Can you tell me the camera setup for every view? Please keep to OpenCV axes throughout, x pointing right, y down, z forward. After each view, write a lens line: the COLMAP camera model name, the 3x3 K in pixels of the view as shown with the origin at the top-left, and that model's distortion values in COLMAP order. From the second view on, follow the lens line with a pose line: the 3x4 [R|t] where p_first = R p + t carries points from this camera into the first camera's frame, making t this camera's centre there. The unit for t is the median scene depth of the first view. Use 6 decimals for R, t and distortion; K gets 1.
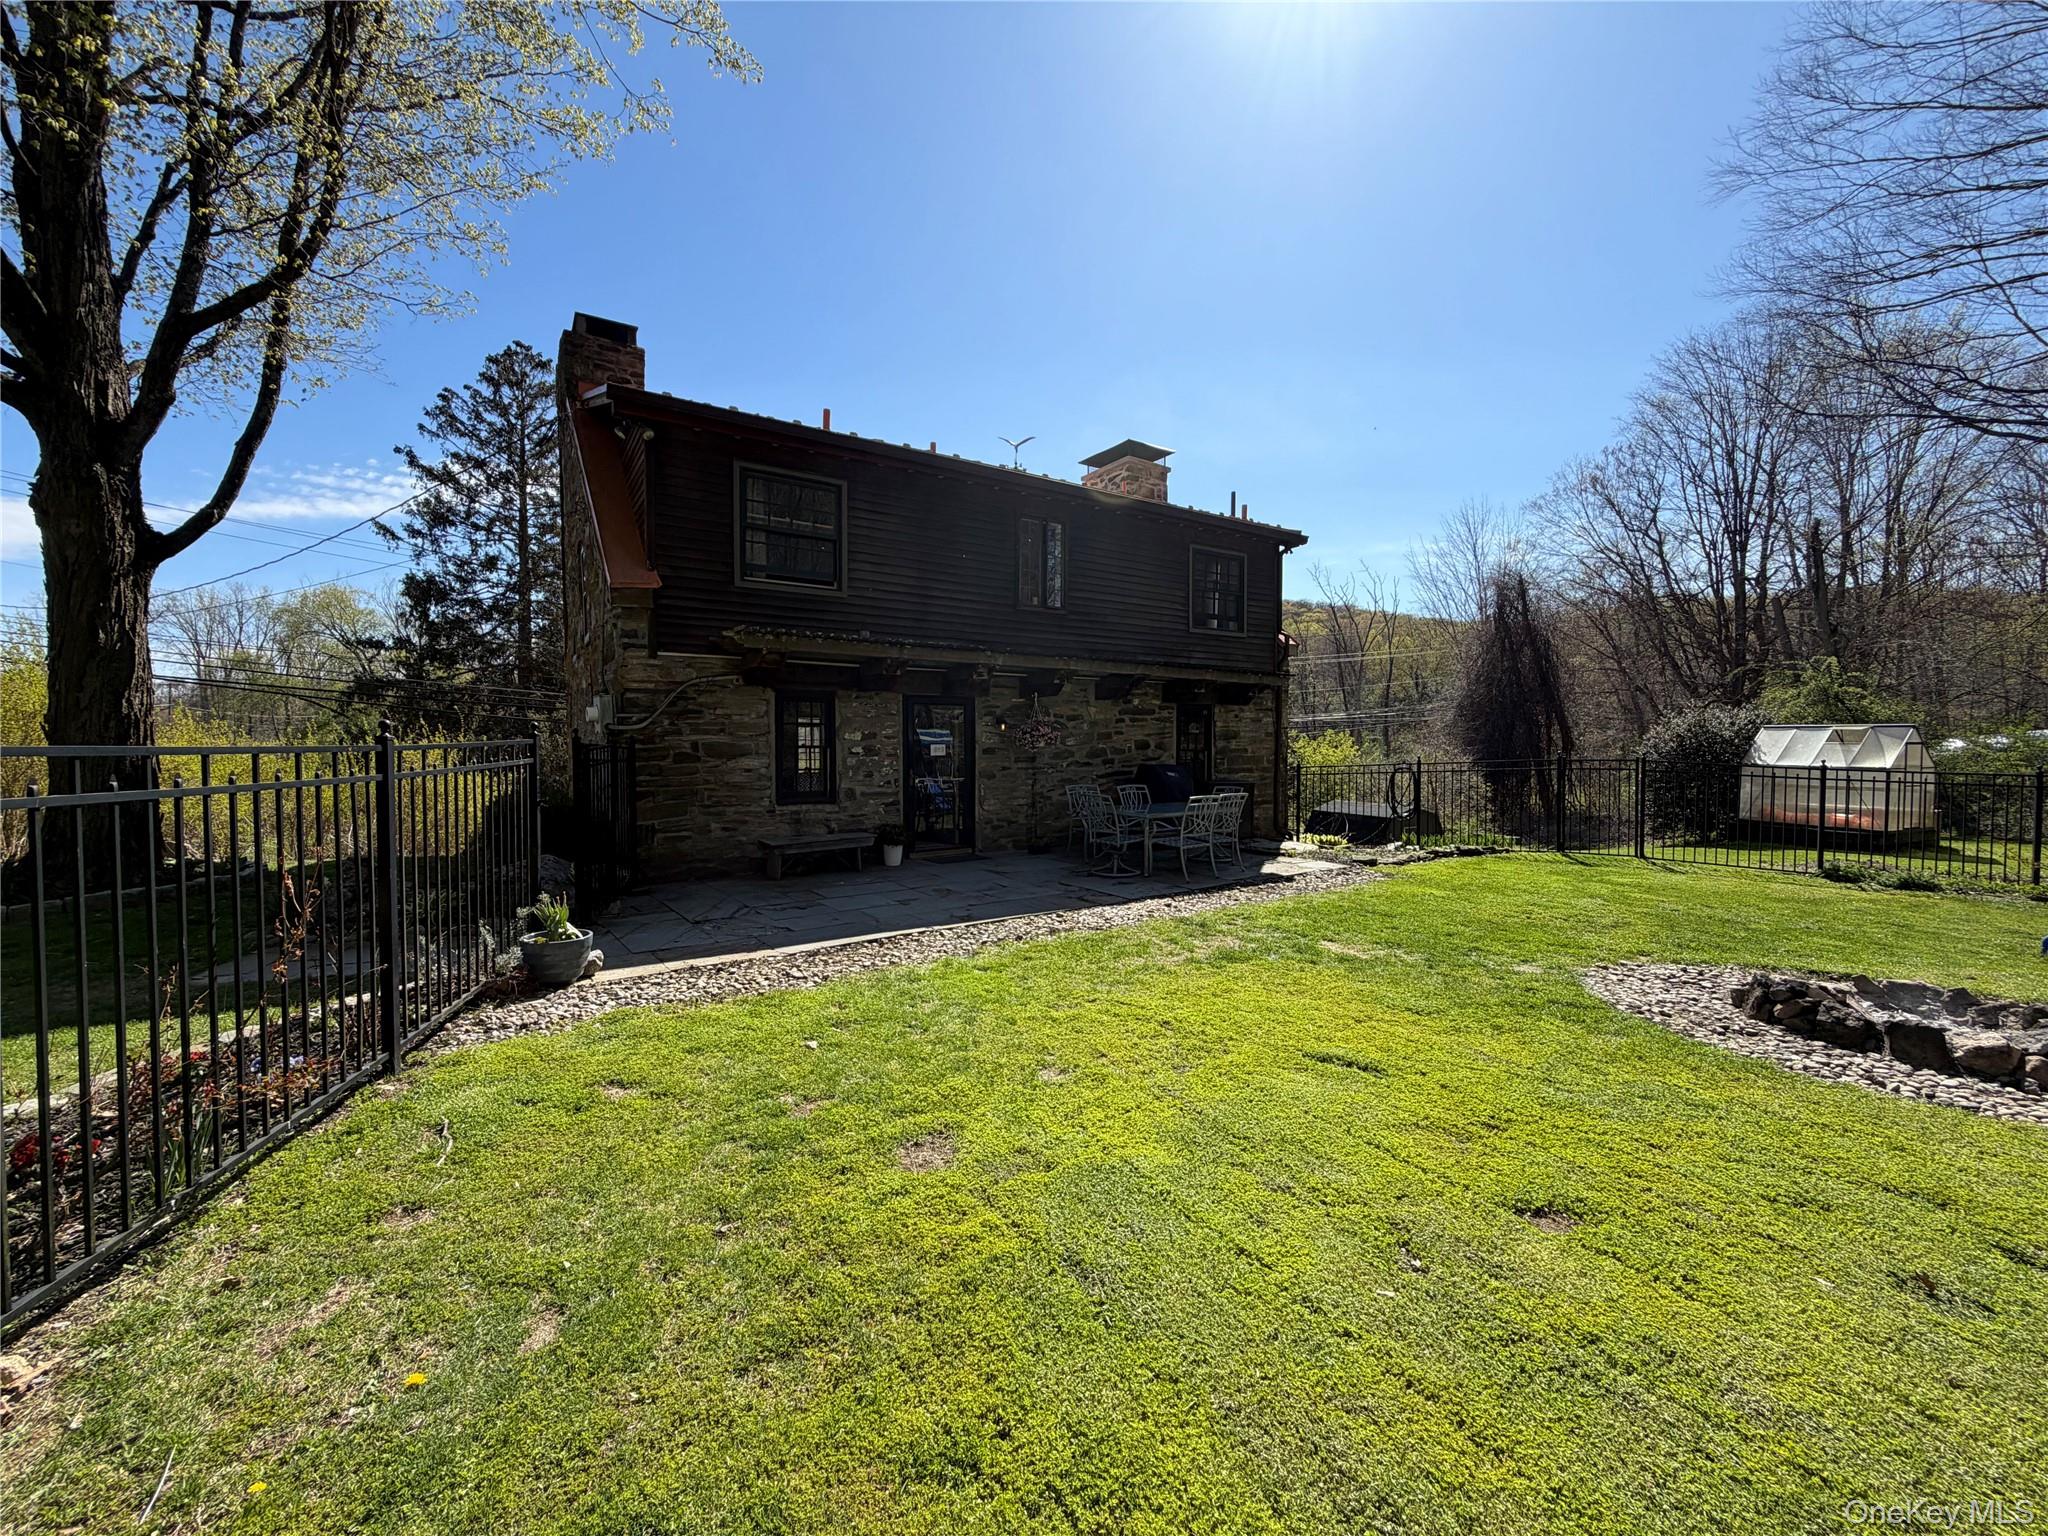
lens RADIAL K [[821.4, 0, 1021.3], [0, 821.4, 767.6], [0, 0, 1]] dist [0.000150, -0.000097]
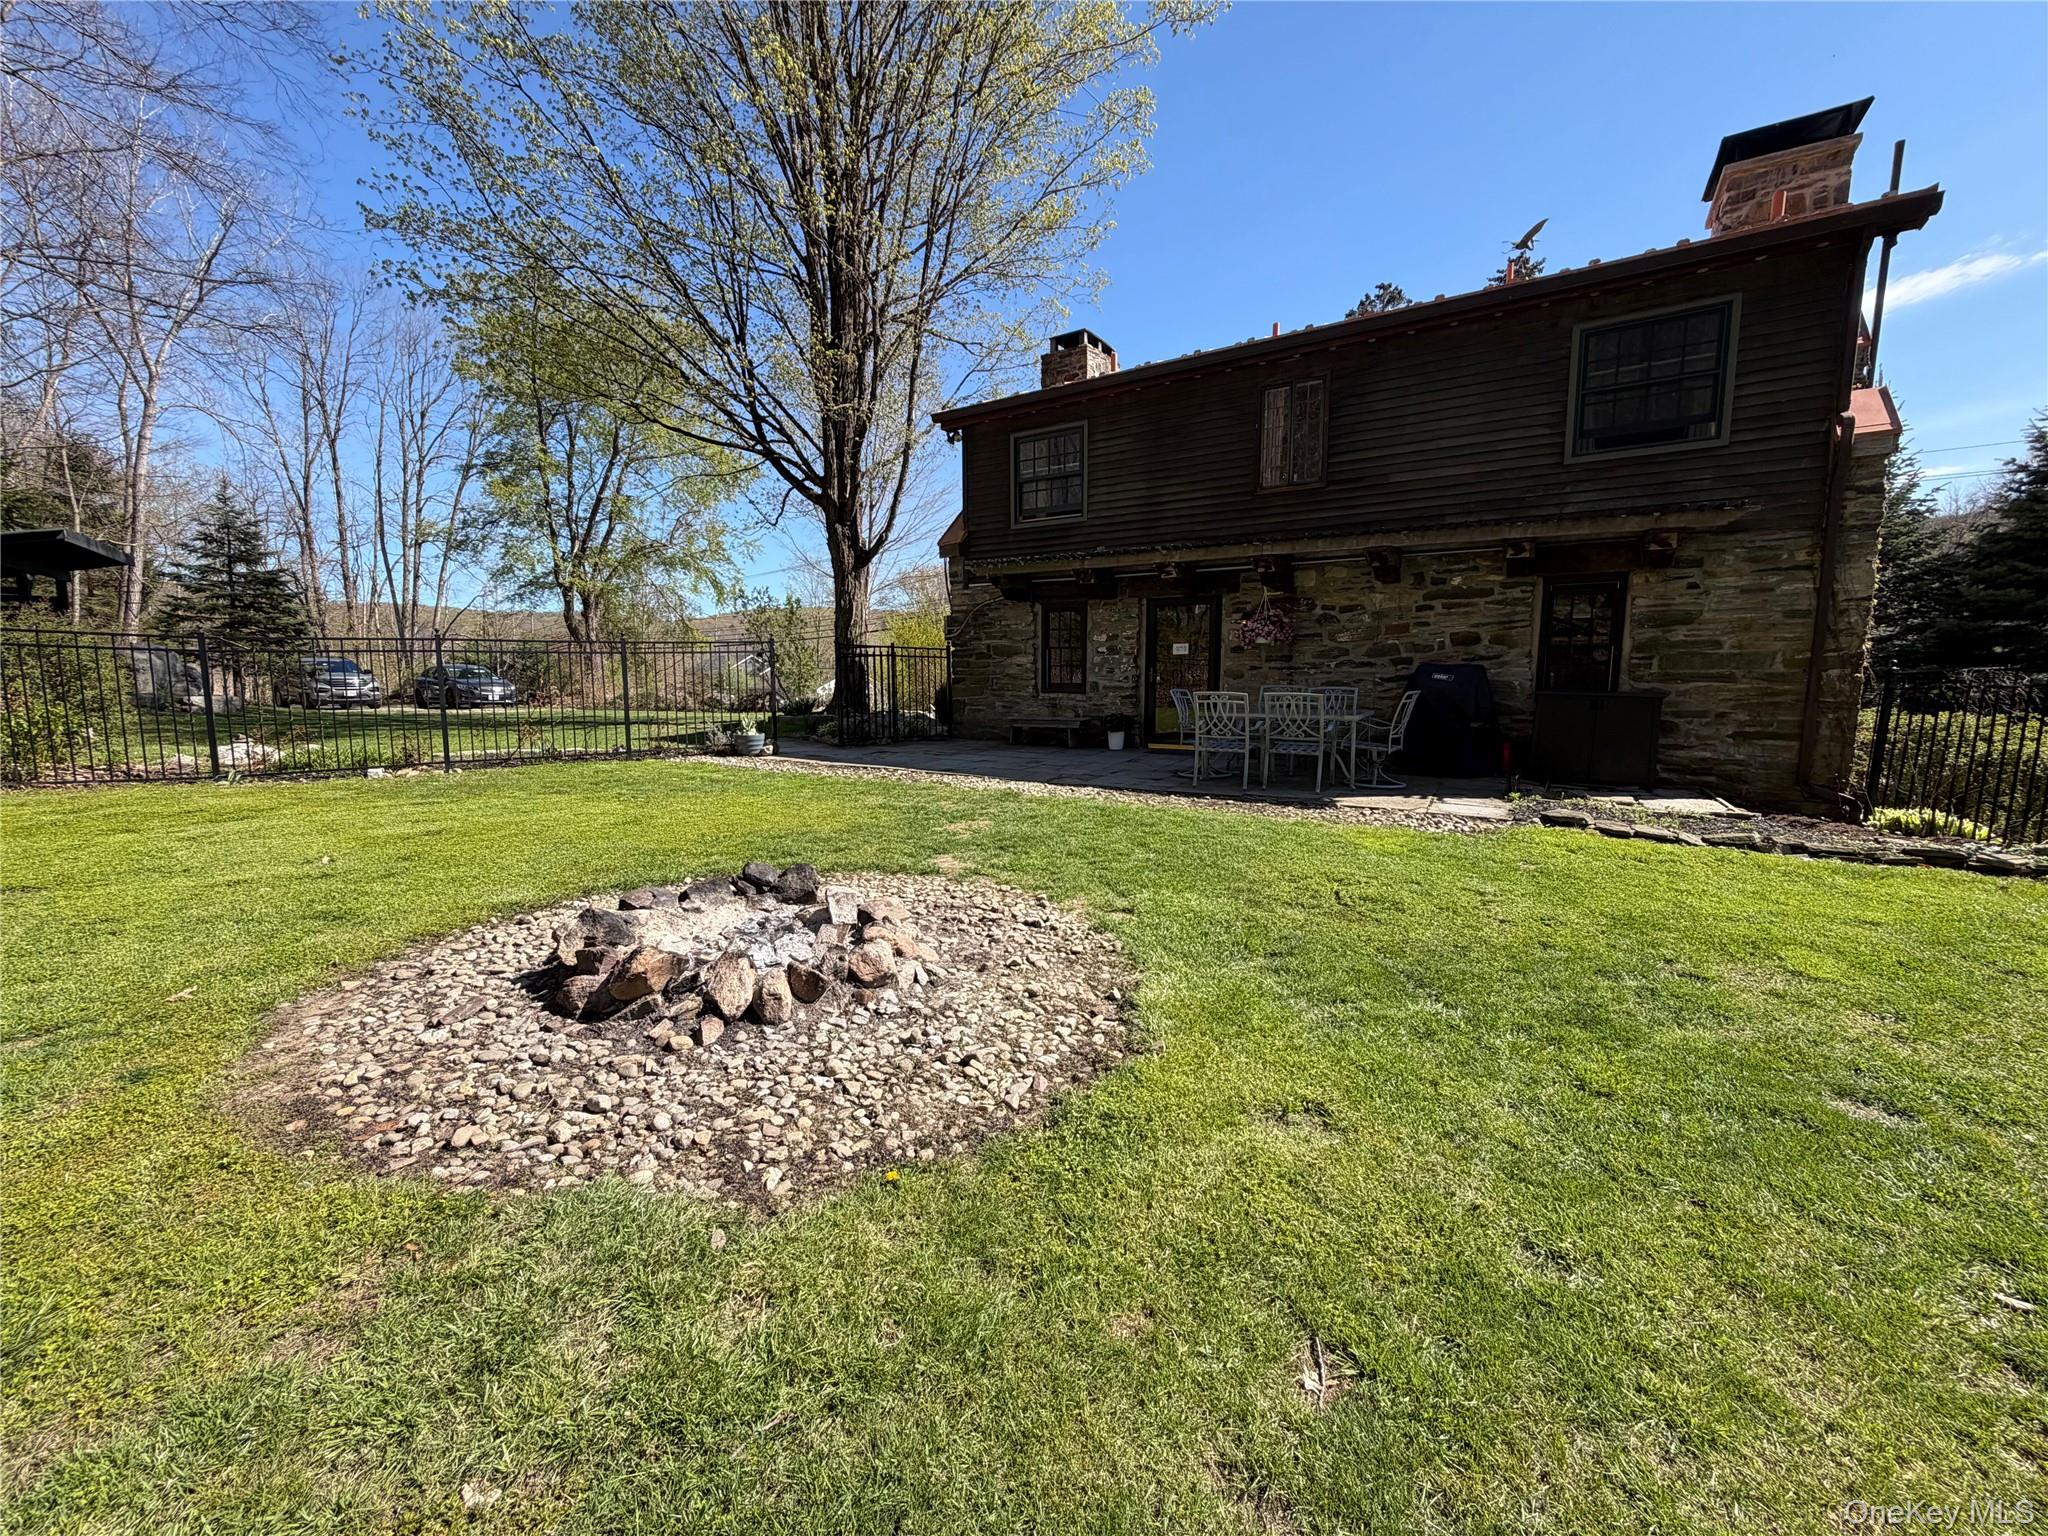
lens RADIAL K [[821.4, 0, 1020.8], [0, 821.4, 767.5], [0, 0, 1]] dist [0.000150, -0.000097]
pose [[0.386473, 0.108635, -0.915881, 0.852949], [-0.027091, 0.993948, 0.106463, 0.024737], [0.921903, -0.016333, 0.387077, 0.423182]]
